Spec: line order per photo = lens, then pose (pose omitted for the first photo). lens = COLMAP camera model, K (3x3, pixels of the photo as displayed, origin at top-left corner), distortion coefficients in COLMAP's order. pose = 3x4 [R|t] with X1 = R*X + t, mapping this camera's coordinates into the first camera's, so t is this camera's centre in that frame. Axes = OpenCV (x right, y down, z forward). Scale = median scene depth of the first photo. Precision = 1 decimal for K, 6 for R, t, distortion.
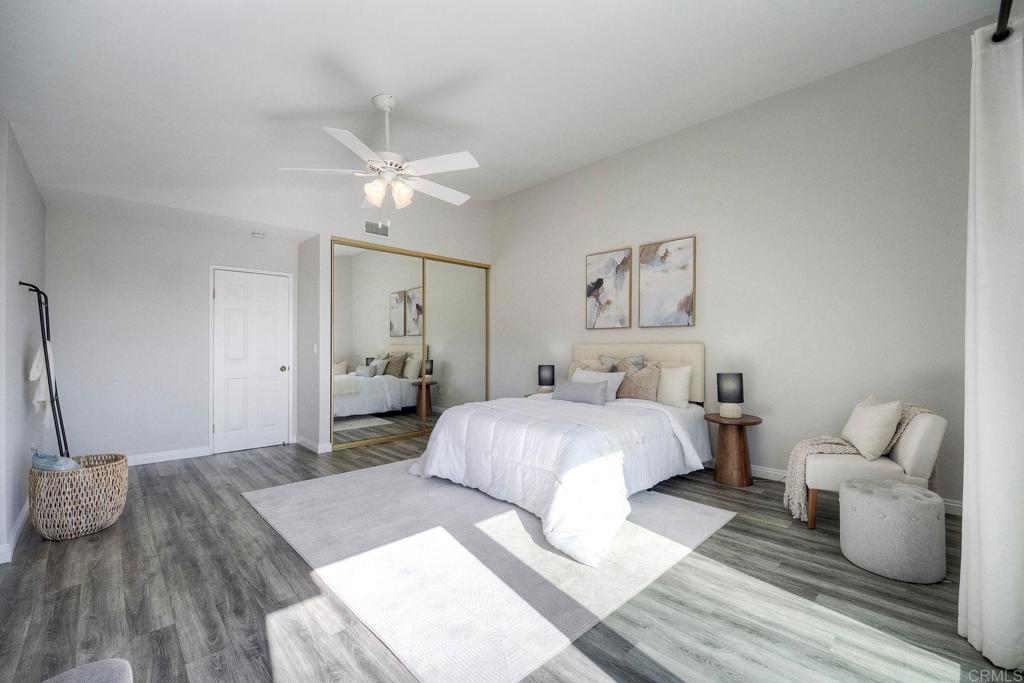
lens RADIAL K [[435.0, 0, 503.5], [0, 435.0, 353.0], [0, 0, 1]] dist [-0.012961, 0.001415]
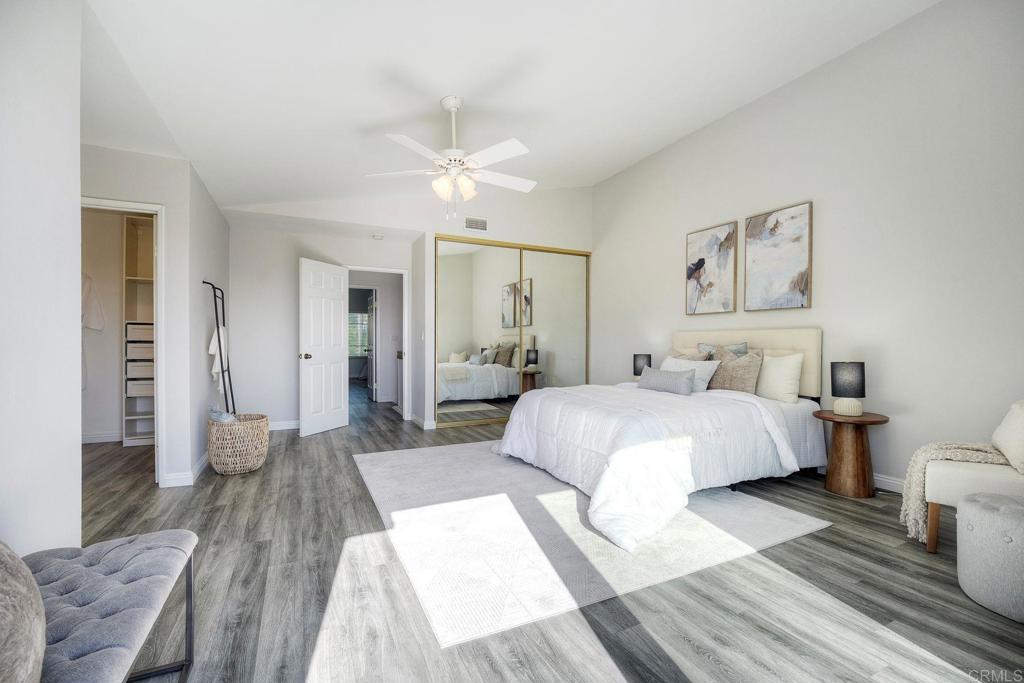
lens RADIAL K [[435.0, 0, 497.4], [0, 435.0, 361.2], [0, 0, 1]] dist [-0.012961, 0.001415]
pose [[0.948510, 0.015596, -0.316363, 0.145408], [-0.005964, 0.999489, 0.031390, 0.023489], [0.316691, -0.027887, 0.948119, -0.004963]]
